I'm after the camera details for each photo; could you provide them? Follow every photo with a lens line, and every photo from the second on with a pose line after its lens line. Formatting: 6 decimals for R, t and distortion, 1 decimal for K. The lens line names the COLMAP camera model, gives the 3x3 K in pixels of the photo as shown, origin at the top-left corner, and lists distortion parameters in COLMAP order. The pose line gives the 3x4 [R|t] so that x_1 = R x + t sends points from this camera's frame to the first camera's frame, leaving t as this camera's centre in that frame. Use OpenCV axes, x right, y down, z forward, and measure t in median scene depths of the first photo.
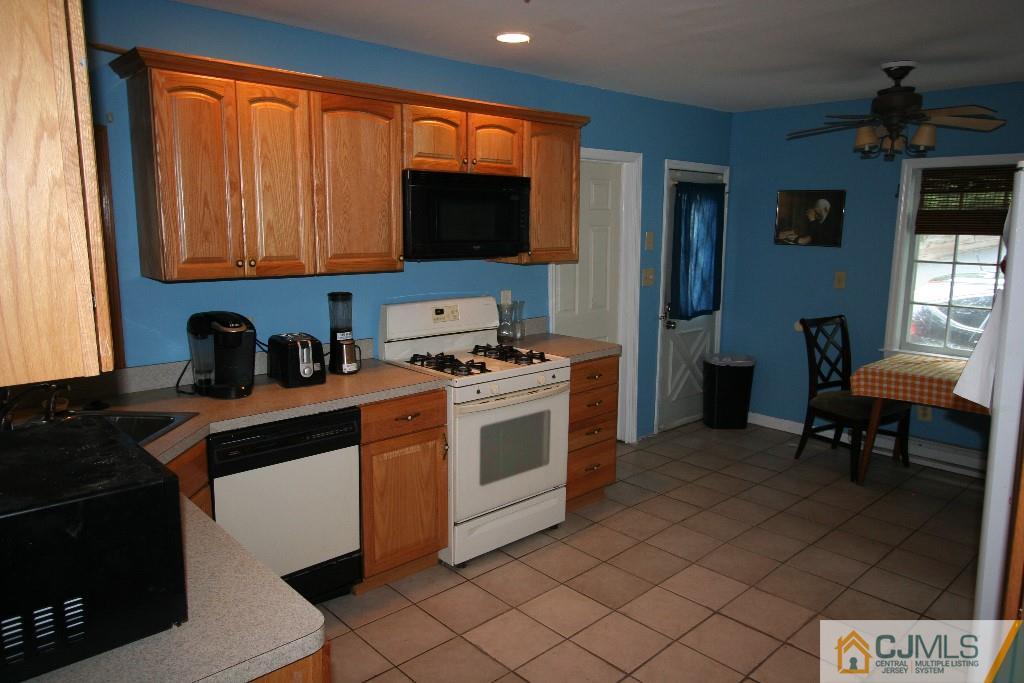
lens RADIAL K [[702.8, 0, 510.2], [0, 702.8, 341.0], [0, 0, 1]] dist [-0.013708, -0.001251]
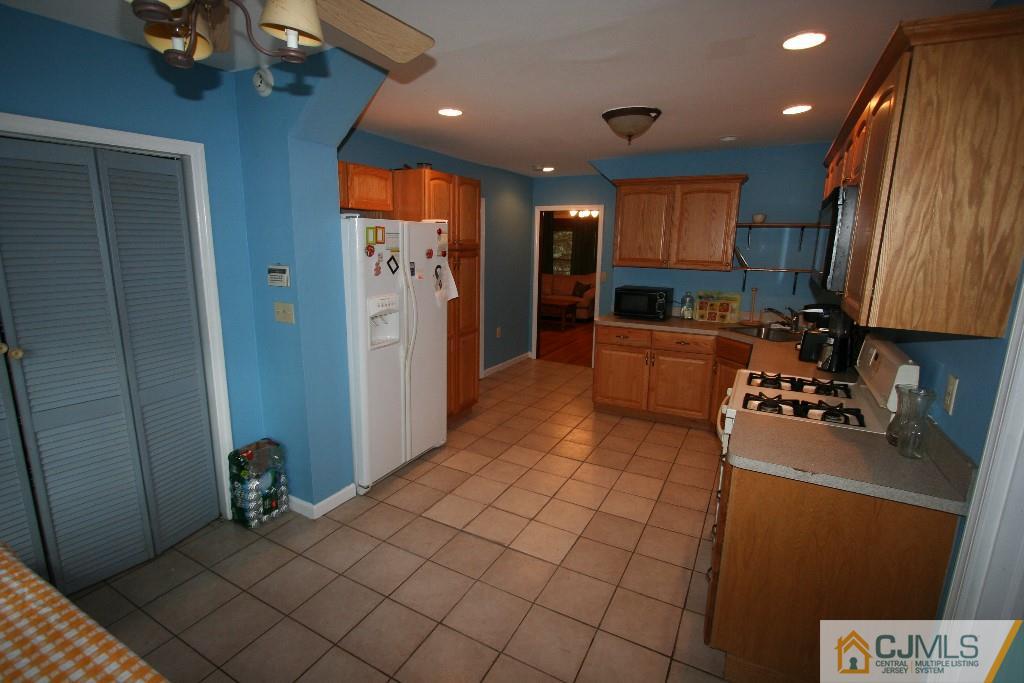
lens RADIAL K [[479.6, 0, 505.7], [0, 479.6, 336.7], [0, 0, 1]] dist [0.001822, 0.000371]
pose [[-0.950046, 0.036322, -0.309988, 0.493501], [-0.078889, 0.933009, 0.351100, -0.228718], [0.301974, 0.358016, -0.883536, 1.347074]]
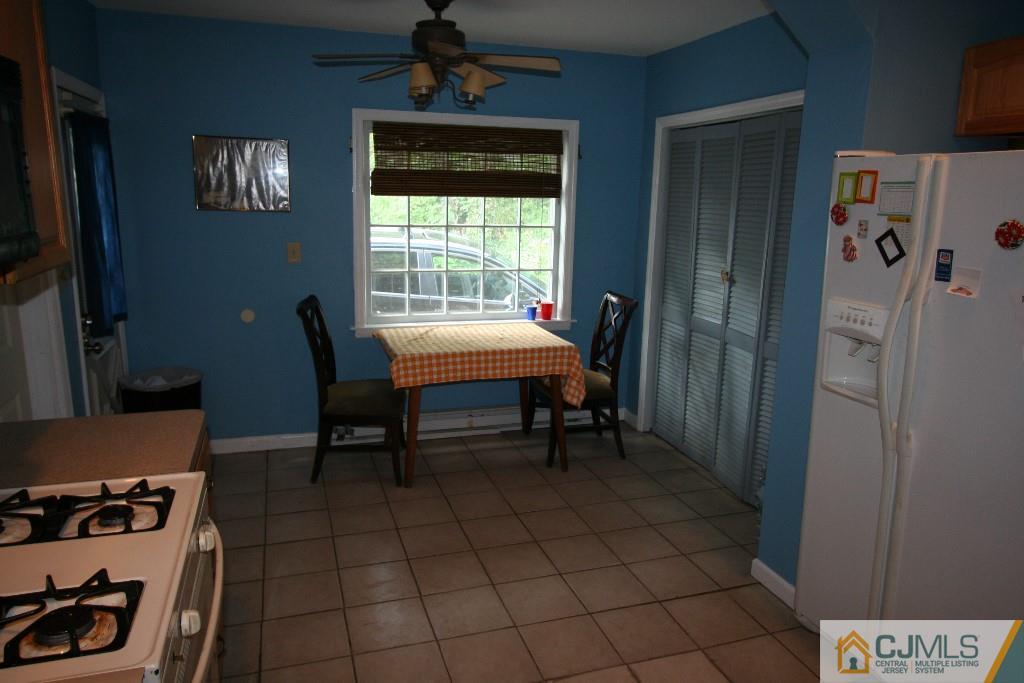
lens RADIAL K [[702.8, 0, 510.4], [0, 702.8, 331.0], [0, 0, 1]] dist [-0.013708, -0.001251]
pose [[0.424342, -0.177964, 0.887841, -0.220676], [0.136466, 0.981866, 0.131587, -0.097197], [-0.895159, 0.065322, 0.440934, 0.581410]]
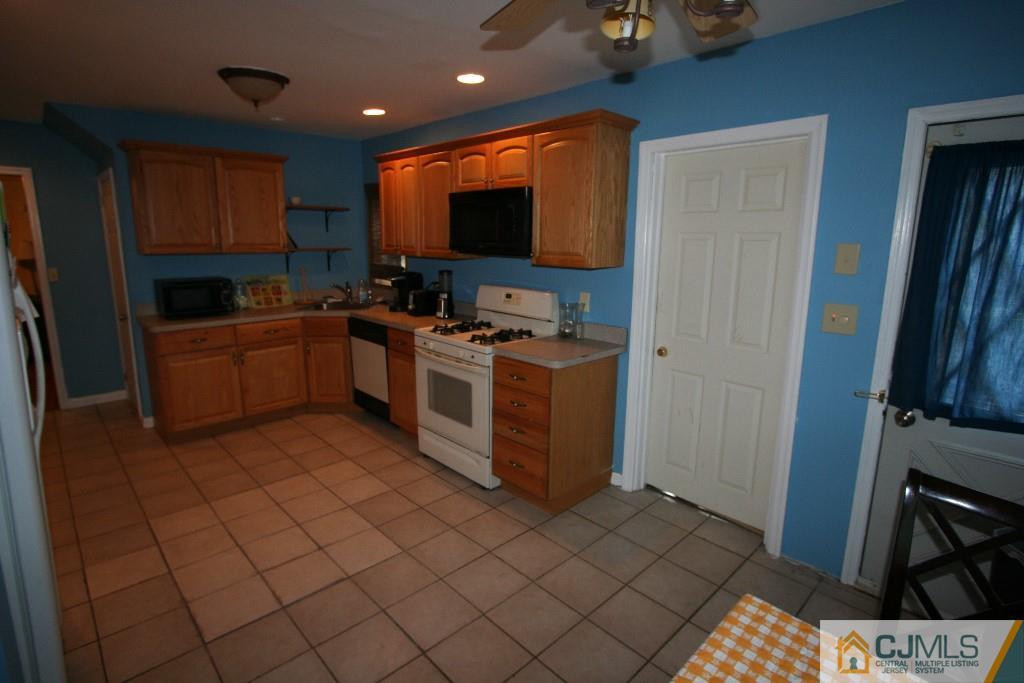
lens RADIAL K [[516.9, 0, 506.2], [0, 516.9, 342.2], [0, 0, 1]] dist [-0.018631, -0.000609]
pose [[0.001706, 0.195100, -0.980782, 0.859648], [-0.181526, 0.964549, 0.191556, -0.141816], [0.983385, 0.177710, 0.037061, 0.959862]]
